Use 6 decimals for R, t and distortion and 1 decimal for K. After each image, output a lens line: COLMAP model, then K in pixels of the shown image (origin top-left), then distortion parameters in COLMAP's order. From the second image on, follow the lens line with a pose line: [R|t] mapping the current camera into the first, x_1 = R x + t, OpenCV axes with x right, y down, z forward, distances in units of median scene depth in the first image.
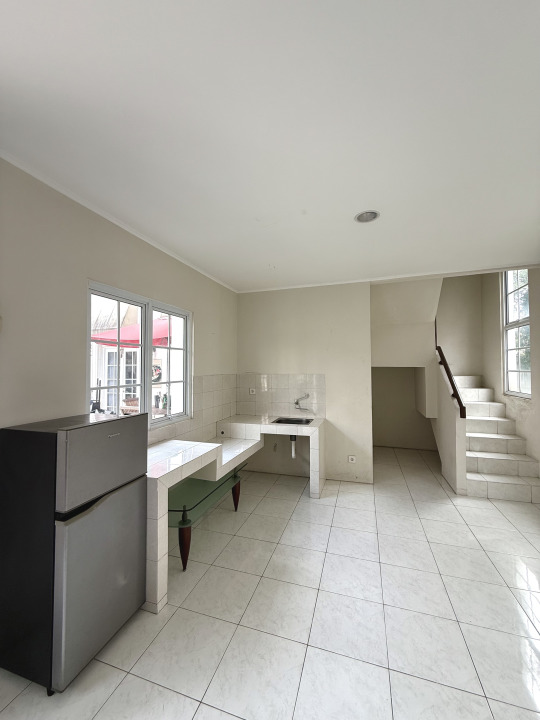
lens RADIAL K [[284.6, 0, 265.3], [0, 284.6, 360.9], [0, 0, 1]] dist [0.000431, 0.000278]
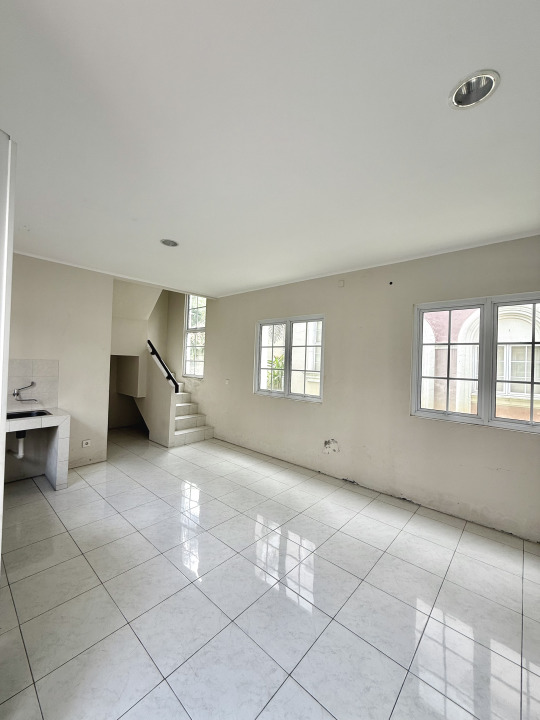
lens RADIAL K [[284.6, 0, 265.3], [0, 284.6, 360.9], [0, 0, 1]] dist [0.000431, 0.000278]
pose [[0.416444, 0.022096, 0.908893, -0.373764], [-0.055661, 0.998449, 0.001230, 0.011367], [-0.907456, -0.051102, 0.417028, 0.003251]]
